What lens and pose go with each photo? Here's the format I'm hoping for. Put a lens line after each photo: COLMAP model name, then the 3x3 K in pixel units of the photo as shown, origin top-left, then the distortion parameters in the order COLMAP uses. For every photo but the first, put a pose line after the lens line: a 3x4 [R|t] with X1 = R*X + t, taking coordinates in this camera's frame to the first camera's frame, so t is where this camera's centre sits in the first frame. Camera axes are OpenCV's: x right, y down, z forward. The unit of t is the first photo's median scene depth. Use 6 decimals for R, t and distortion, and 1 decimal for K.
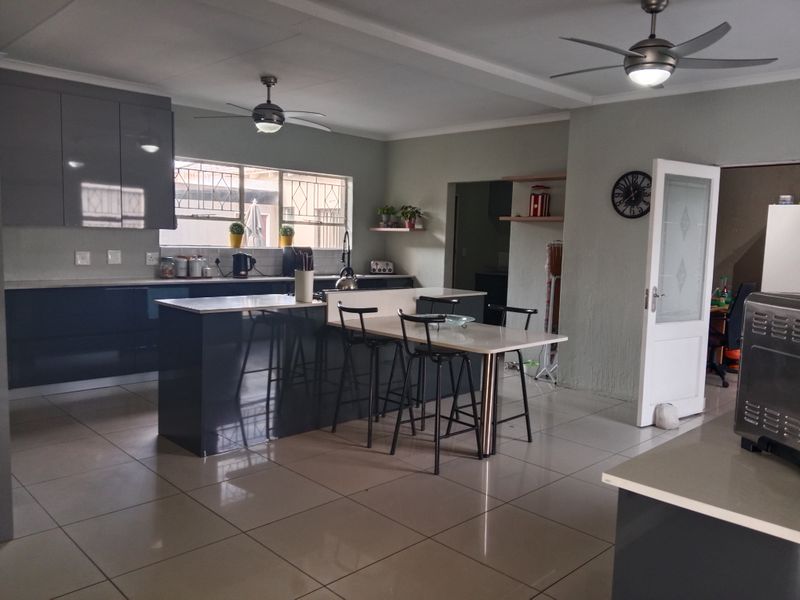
lens RADIAL K [[636.9, 0, 403.2], [0, 636.9, 308.4], [0, 0, 1]] dist [0.056695, -0.012742]
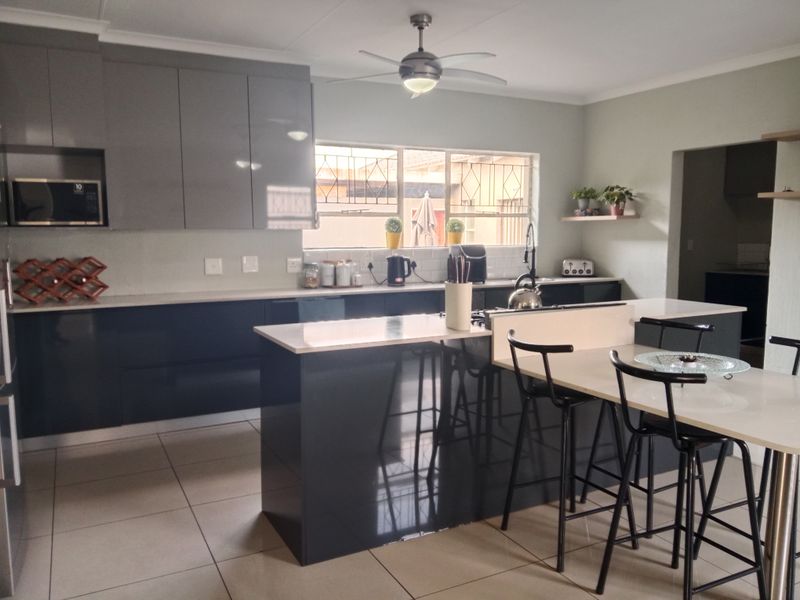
lens RADIAL K [[636.9, 0, 403.2], [0, 636.9, 308.4], [0, 0, 1]] dist [0.056695, -0.012742]
pose [[0.956330, 0.001308, -0.292285, -0.010864], [0.000497, 0.999981, 0.006101, -0.024957], [0.292287, -0.005980, 0.956312, 0.237953]]
